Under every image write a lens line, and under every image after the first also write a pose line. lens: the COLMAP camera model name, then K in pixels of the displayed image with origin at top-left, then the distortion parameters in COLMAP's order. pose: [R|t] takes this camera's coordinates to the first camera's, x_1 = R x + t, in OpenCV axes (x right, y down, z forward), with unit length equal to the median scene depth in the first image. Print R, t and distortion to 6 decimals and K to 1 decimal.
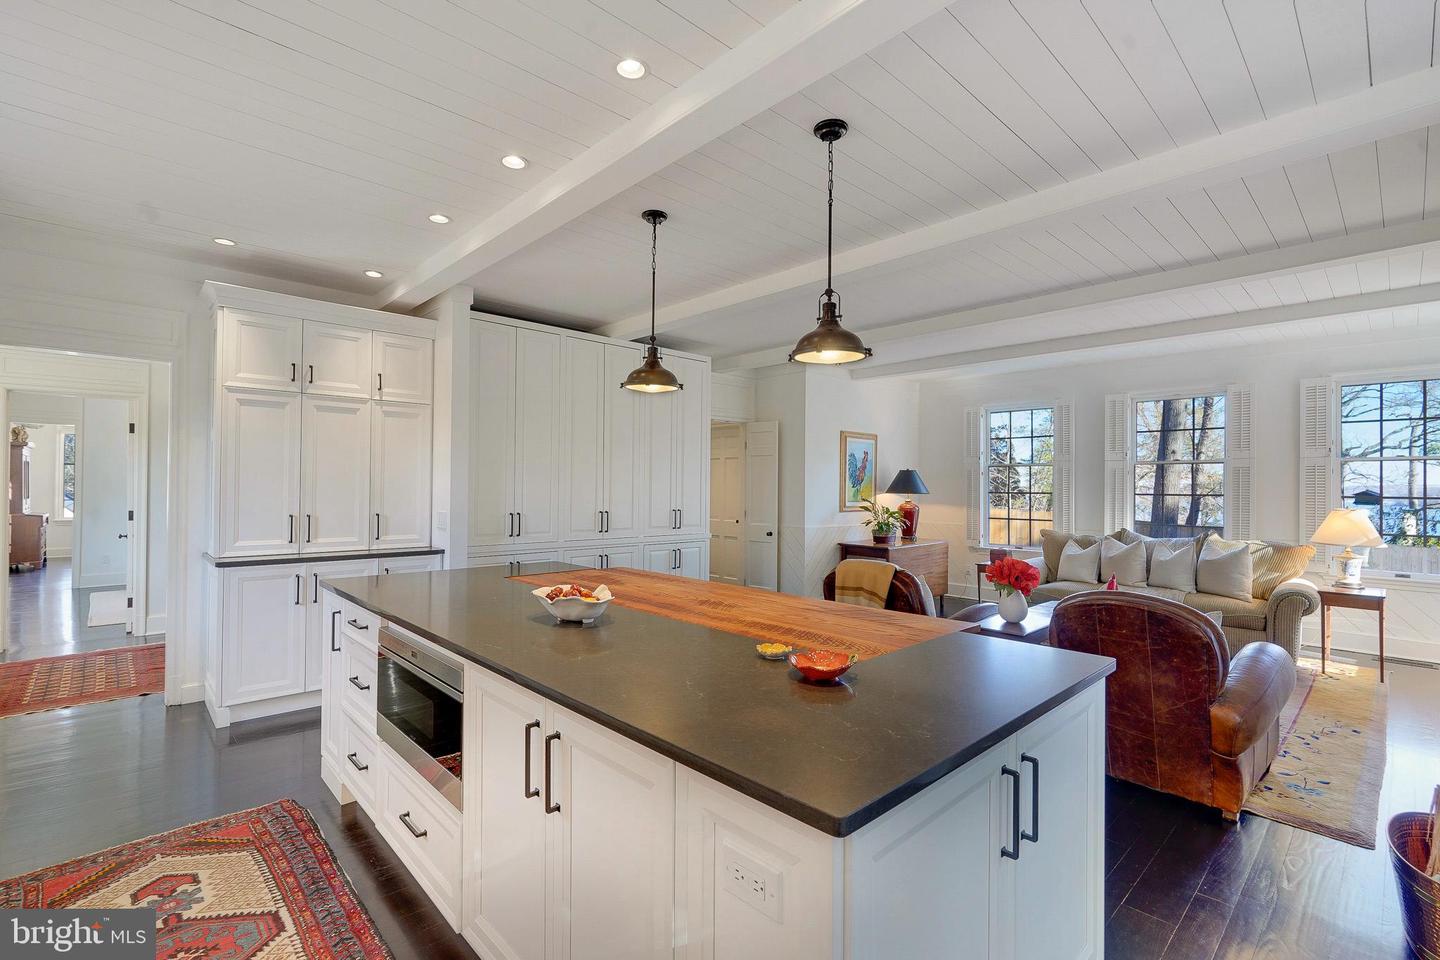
lens RADIAL K [[655.4, 0, 720.0], [0, 655.4, 480.0], [0, 0, 1]] dist [-0.000587, -0.000087]
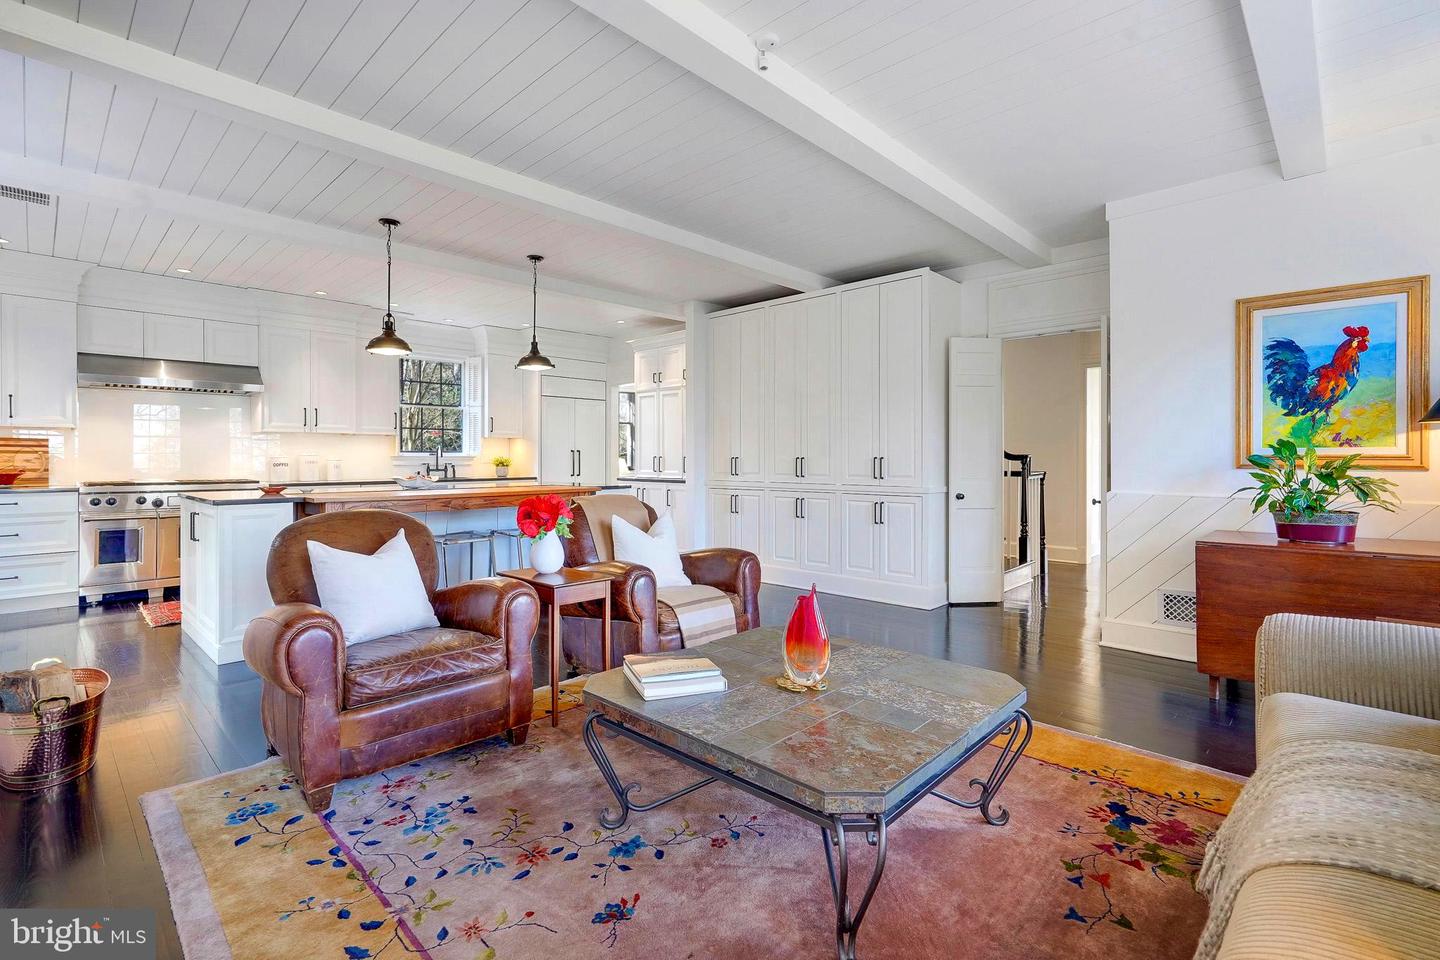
lens RADIAL K [[655.4, 0, 720.0], [0, 655.4, 480.0], [0, 0, 1]] dist [-0.000587, -0.000087]
pose [[0.049631, 0.029654, -0.998327, 0.654455], [0.015886, 0.999409, 0.030476, 0.036703], [0.998641, -0.017372, 0.049131, 0.604102]]
